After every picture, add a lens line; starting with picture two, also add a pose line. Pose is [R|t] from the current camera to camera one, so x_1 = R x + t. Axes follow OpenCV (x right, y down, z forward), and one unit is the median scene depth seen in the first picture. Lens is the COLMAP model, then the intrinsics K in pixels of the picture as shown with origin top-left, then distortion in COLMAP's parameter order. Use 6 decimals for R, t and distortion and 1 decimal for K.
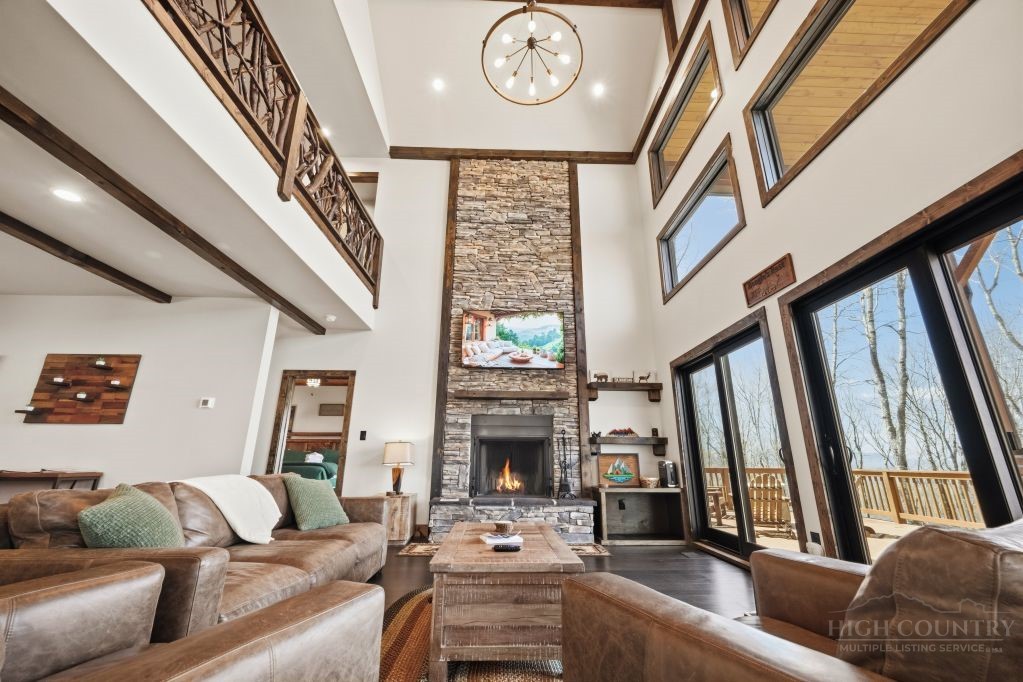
lens RADIAL K [[403.2, 0, 512.5], [0, 403.2, 345.1], [0, 0, 1]] dist [0.000186, 0.000022]
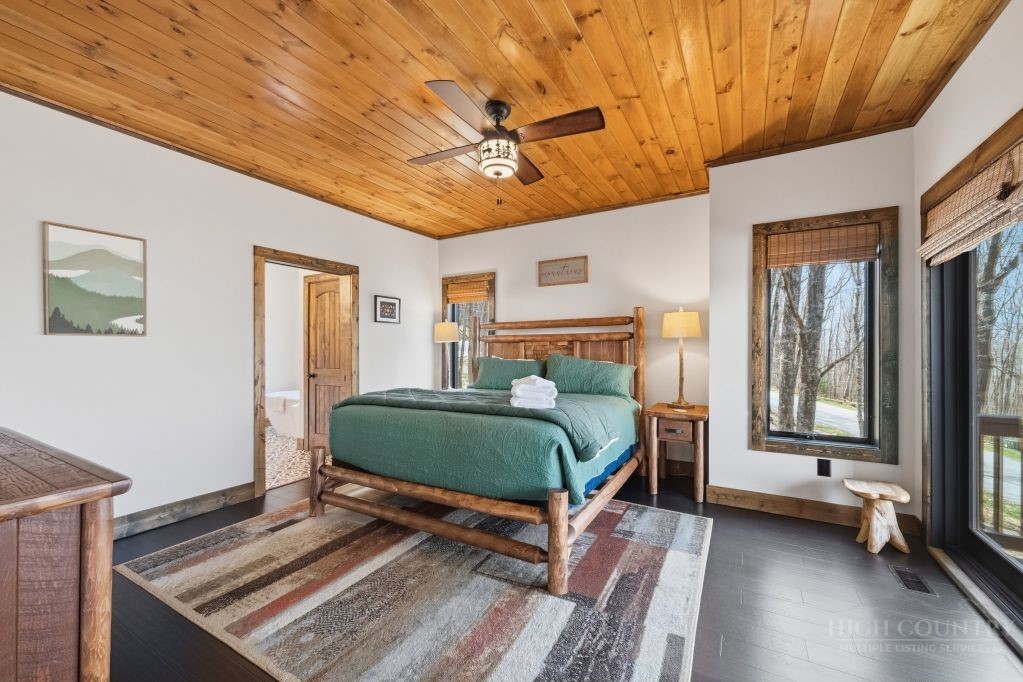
lens RADIAL K [[403.2, 0, 512.5], [0, 403.2, 345.1], [0, 0, 1]] dist [0.000186, 0.000022]
pose [[0.856492, -0.010568, -0.516051, -0.471764], [0.150576, 0.961418, 0.230224, 0.229265], [0.493708, -0.274890, 0.825038, 1.030859]]
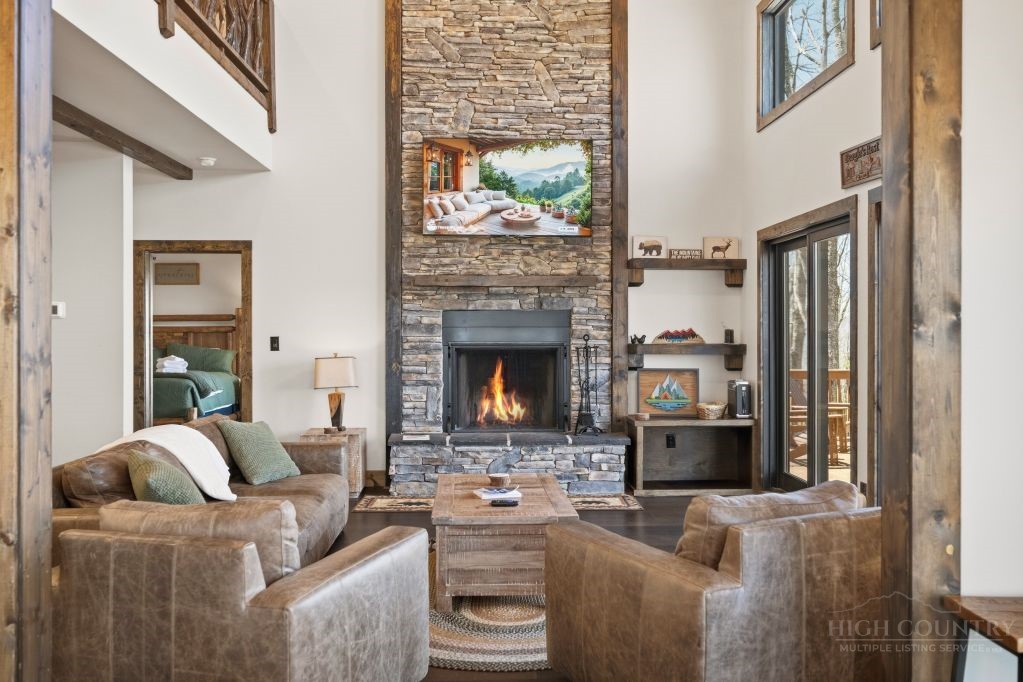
lens RADIAL K [[910.8, 0, 511.5], [0, 910.8, 341.0], [0, 0, 1]] dist [-0.009956, -0.006155]
pose [[0.999951, -0.007119, 0.006895, -0.003657], [0.004796, 0.956427, 0.291933, -0.201588], [-0.008673, -0.291885, 0.956414, -0.388488]]
